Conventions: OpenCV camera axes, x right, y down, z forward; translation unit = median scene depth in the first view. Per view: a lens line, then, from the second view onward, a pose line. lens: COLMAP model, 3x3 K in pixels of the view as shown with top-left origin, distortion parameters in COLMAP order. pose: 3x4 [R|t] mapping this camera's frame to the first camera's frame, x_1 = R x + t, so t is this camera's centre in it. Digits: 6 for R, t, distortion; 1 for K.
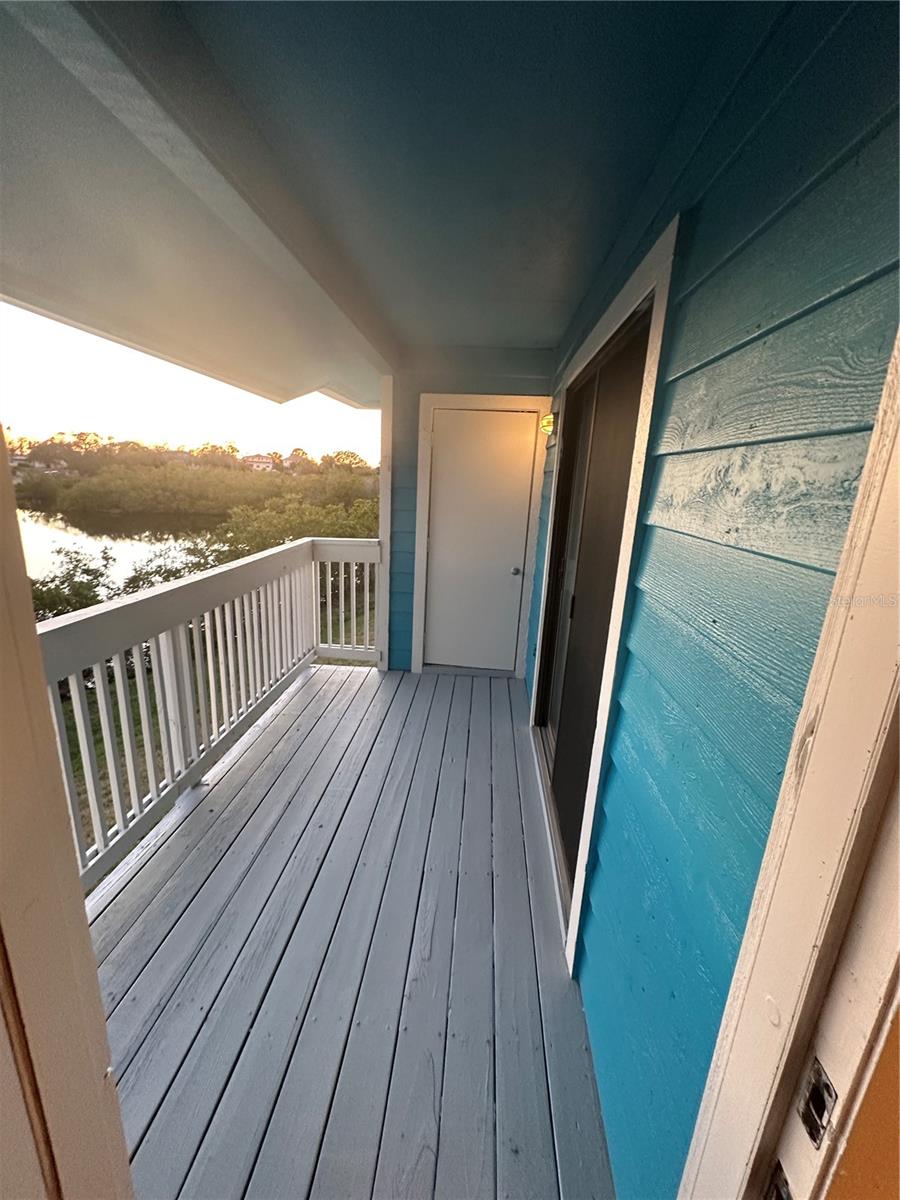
lens RADIAL K [[480.8, 0, 451.4], [0, 480.8, 599.6], [0, 0, 1]] dist [-0.000711, 0.001097]
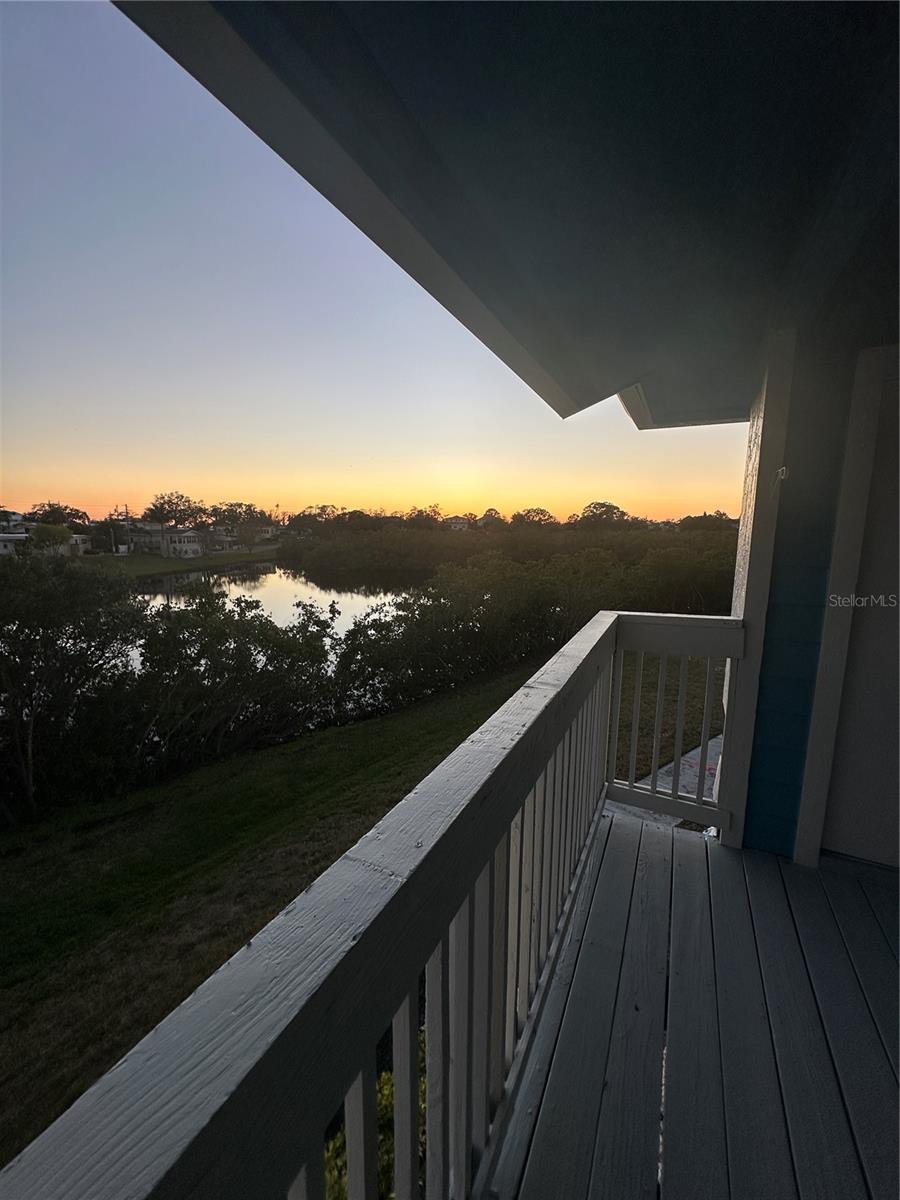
lens RADIAL K [[480.8, 0, 448.9], [0, 480.8, 602.5], [0, 0, 1]] dist [-0.000711, 0.001097]
pose [[0.927276, 0.016762, -0.374002, -0.065906], [-0.056396, 0.993851, -0.095283, -0.017446], [0.370105, 0.109446, 0.922520, 0.087898]]
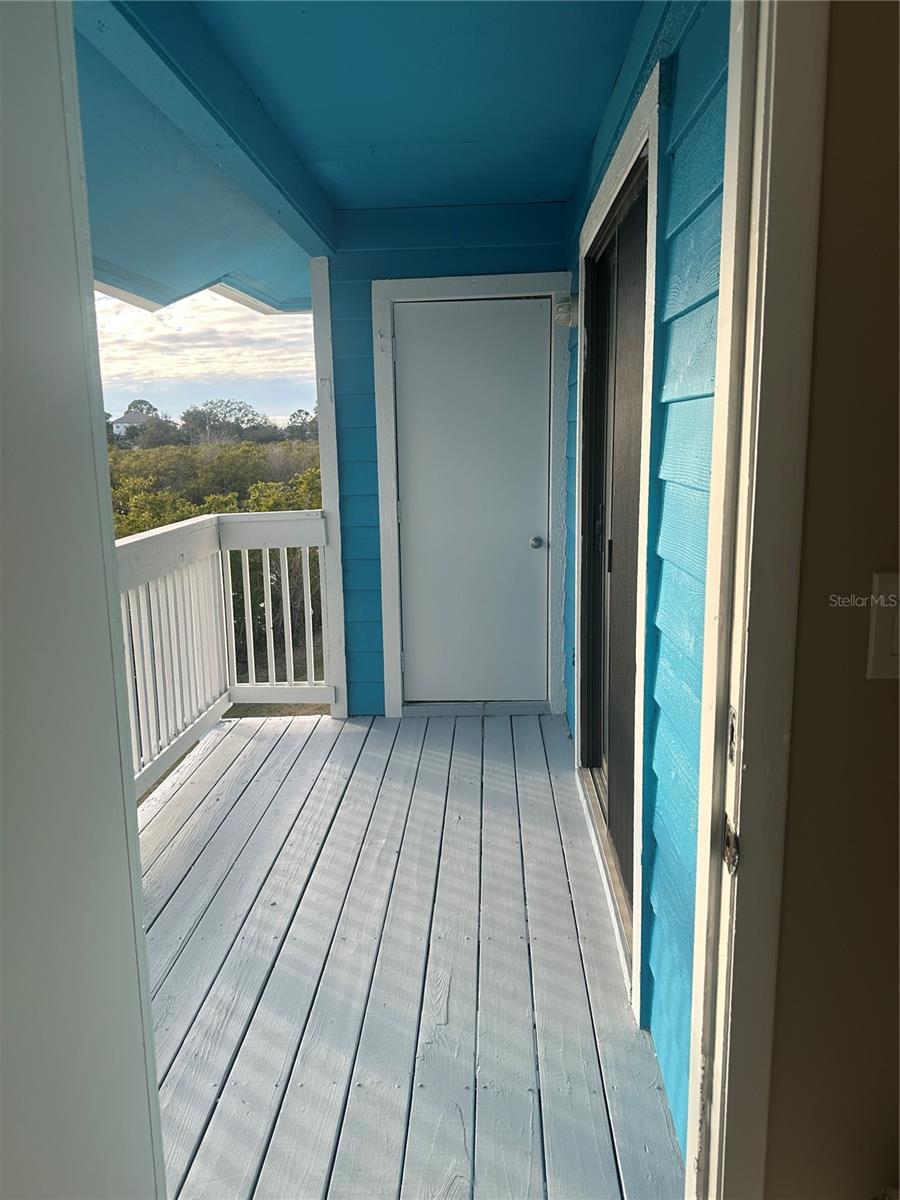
lens RADIAL K [[885.1, 0, 449.3], [0, 885.1, 598.3], [0, 0, 1]] dist [0.075418, -0.008771]
pose [[0.997521, -0.068517, 0.016045, -0.002101], [0.069443, 0.995344, -0.066850, 0.021407], [-0.011390, 0.067799, 0.997634, -0.045247]]
